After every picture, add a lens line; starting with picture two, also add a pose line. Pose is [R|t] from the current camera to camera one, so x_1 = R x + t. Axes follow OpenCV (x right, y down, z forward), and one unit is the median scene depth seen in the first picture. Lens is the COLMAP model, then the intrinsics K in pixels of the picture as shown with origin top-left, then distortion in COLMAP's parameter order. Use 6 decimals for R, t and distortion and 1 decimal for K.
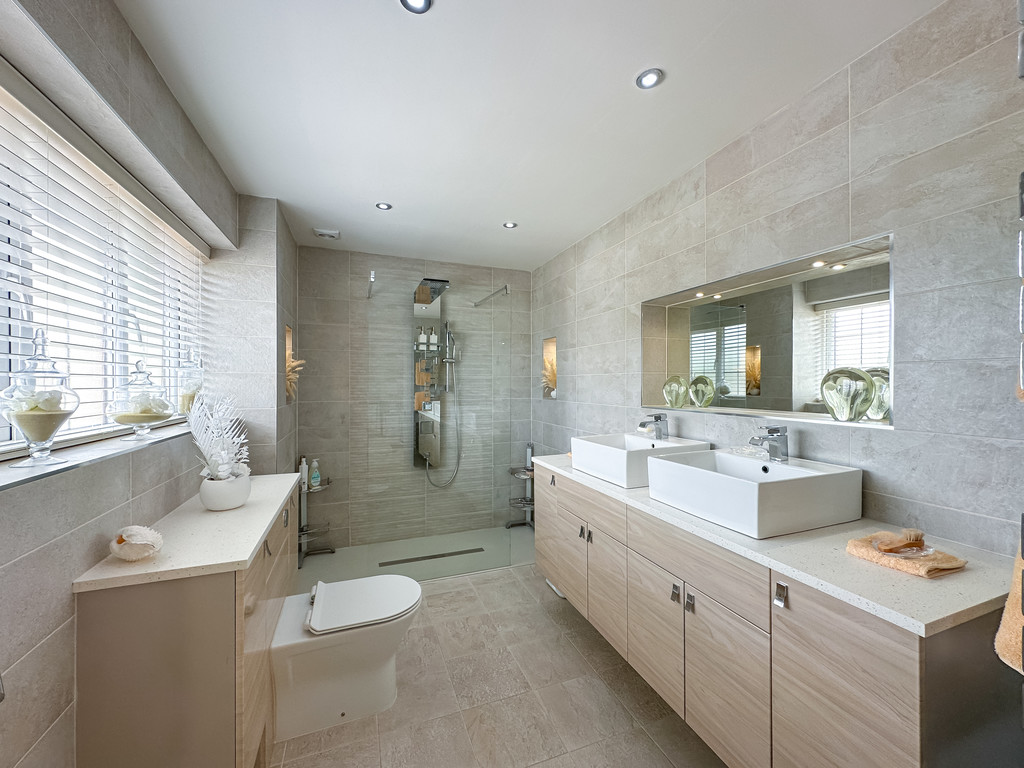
lens RADIAL K [[411.3, 0, 515.3], [0, 411.3, 382.2], [0, 0, 1]] dist [0.002322, -0.000028]
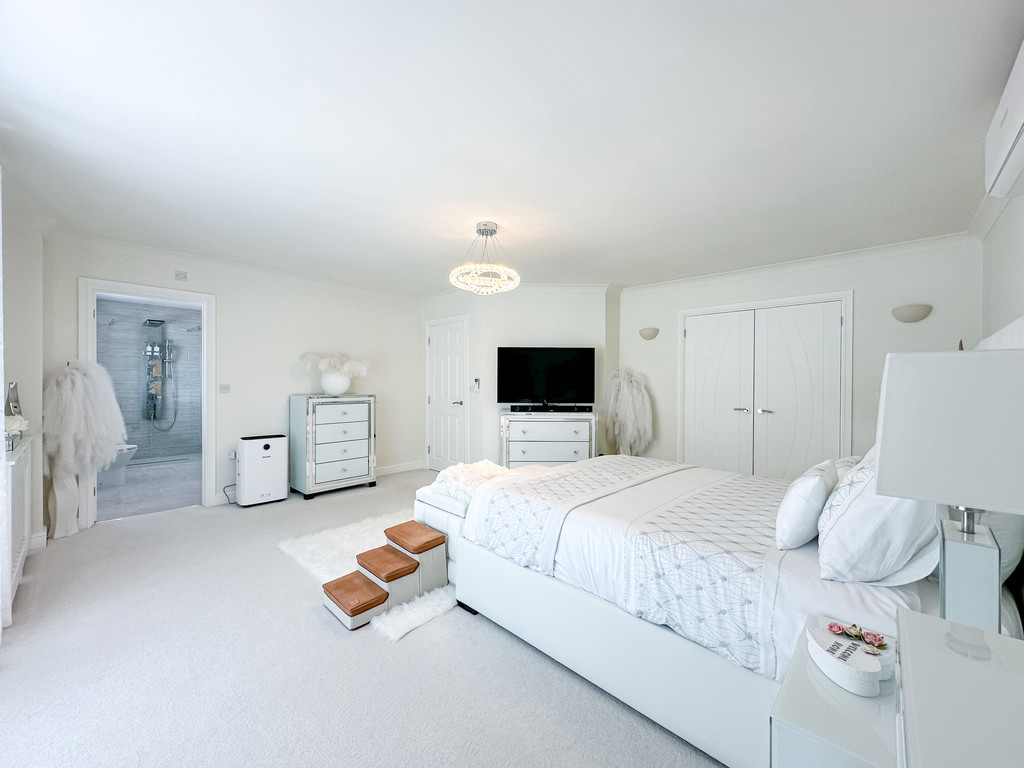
lens RADIAL K [[411.3, 0, 507.2], [0, 411.3, 385.1], [0, 0, 1]] dist [0.002322, -0.000028]
pose [[0.900146, 0.001672, 0.435585, 0.395070], [-0.002869, 0.999994, 0.002090, 0.047276], [-0.435578, -0.003131, 0.900145, -1.294661]]
